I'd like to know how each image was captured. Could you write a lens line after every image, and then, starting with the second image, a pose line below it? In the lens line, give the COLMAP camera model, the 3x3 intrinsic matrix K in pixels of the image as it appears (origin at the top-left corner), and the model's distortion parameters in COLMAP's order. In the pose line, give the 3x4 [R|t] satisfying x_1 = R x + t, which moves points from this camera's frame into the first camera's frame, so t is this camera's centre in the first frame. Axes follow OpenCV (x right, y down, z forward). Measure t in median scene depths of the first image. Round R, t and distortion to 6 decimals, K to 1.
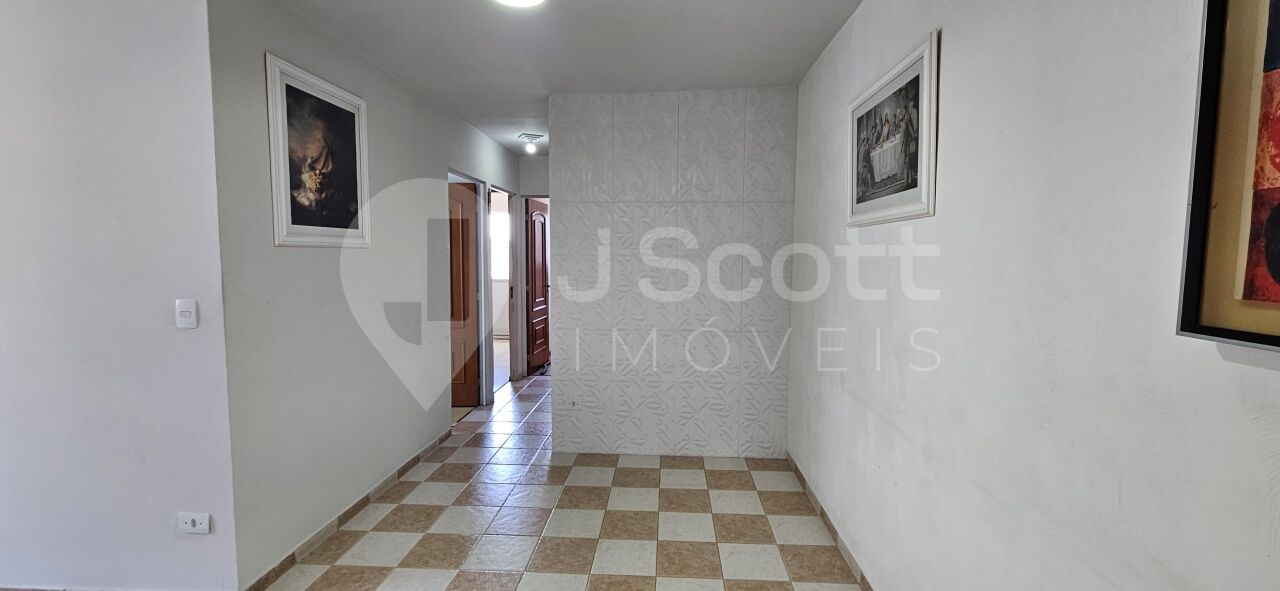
lens RADIAL K [[524.2, 0, 645.1], [0, 524.2, 291.0], [0, 0, 1]] dist [-0.002046, 0.000759]
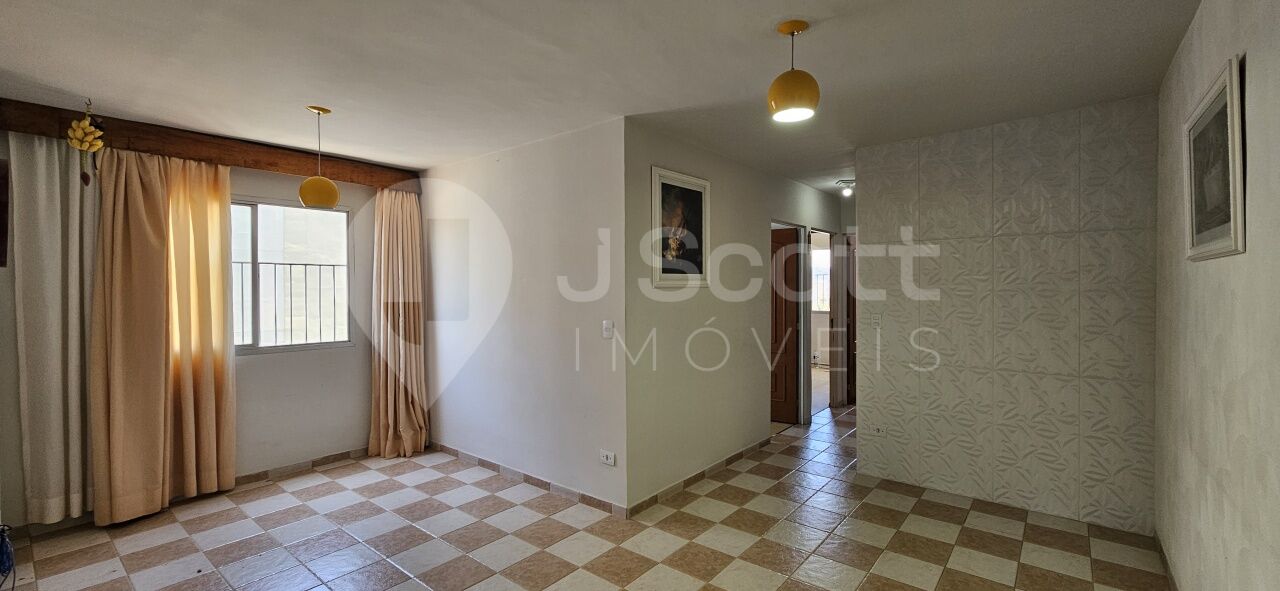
lens RADIAL K [[524.2, 0, 648.7], [0, 524.2, 289.7], [0, 0, 1]] dist [-0.002046, 0.000759]
pose [[0.811947, -0.004712, -0.583713, 0.130758], [-0.031108, 0.998197, -0.051330, -0.000519], [0.582902, 0.059835, 0.810336, -0.182027]]
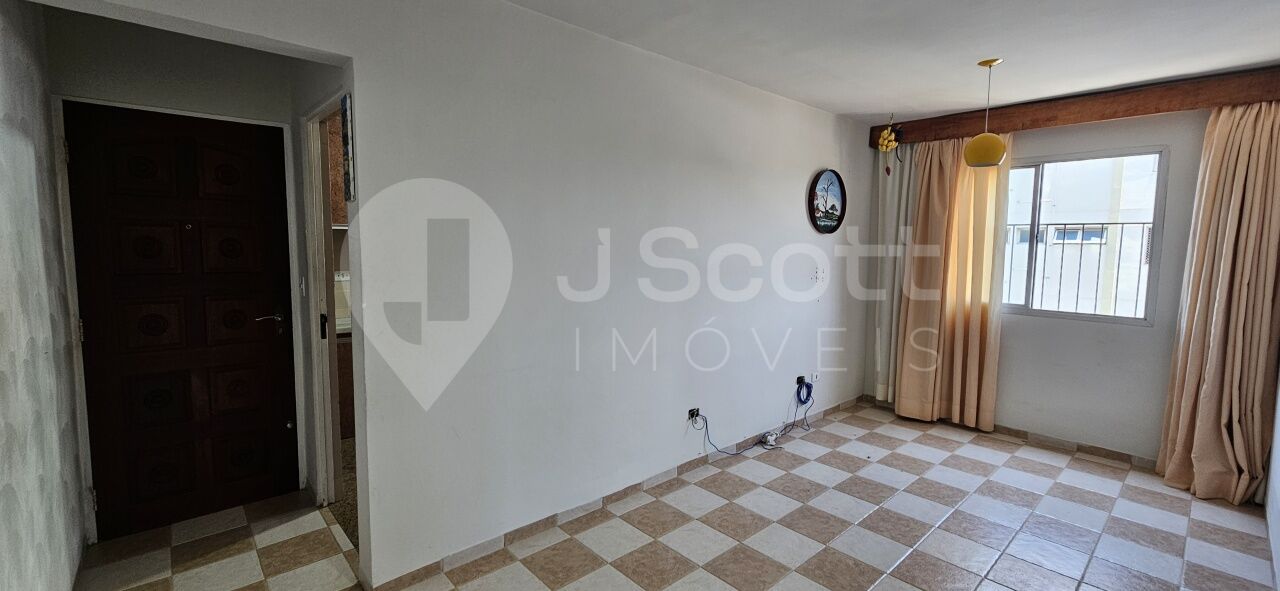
lens RADIAL K [[524.2, 0, 641.0], [0, 524.2, 293.1], [0, 0, 1]] dist [-0.002046, 0.000759]
pose [[-0.708041, 0.052322, -0.704230, 0.184278], [-0.064665, 0.988258, 0.138439, -0.048501], [0.703204, 0.143560, -0.696344, 0.493115]]
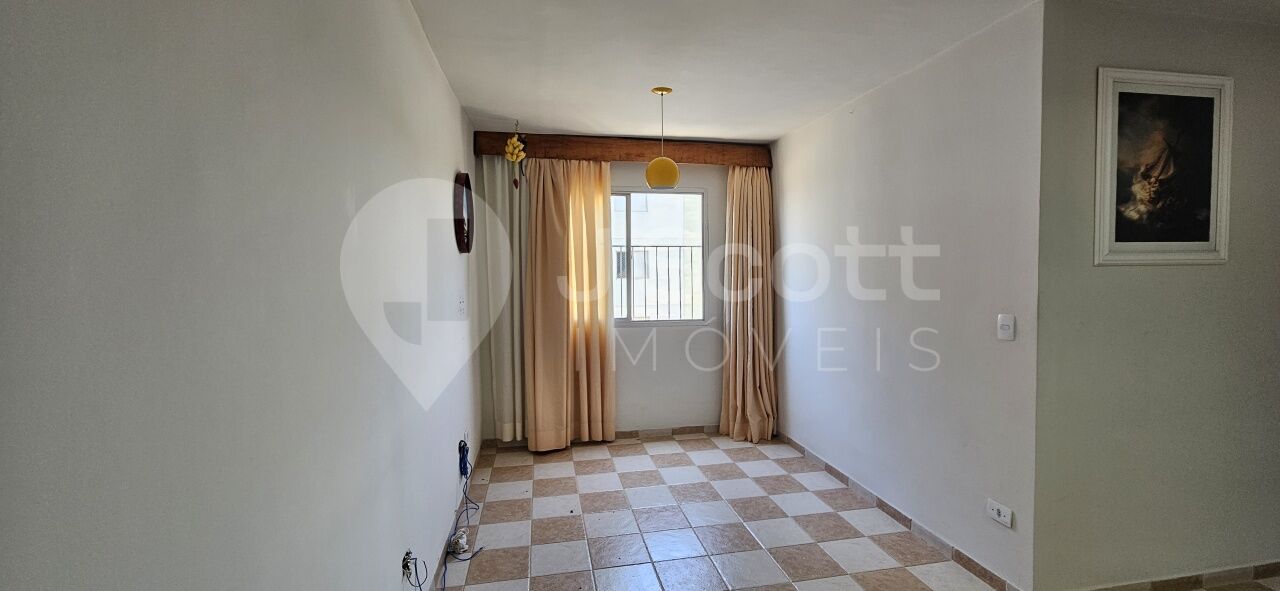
lens RADIAL K [[524.2, 0, 641.8], [0, 524.2, 289.9], [0, 0, 1]] dist [-0.002046, 0.000759]
pose [[0.240398, 0.030088, -0.970208, 0.020410], [-0.056606, 0.998253, 0.016932, -0.007123], [0.969022, 0.050849, 0.241681, -0.026180]]
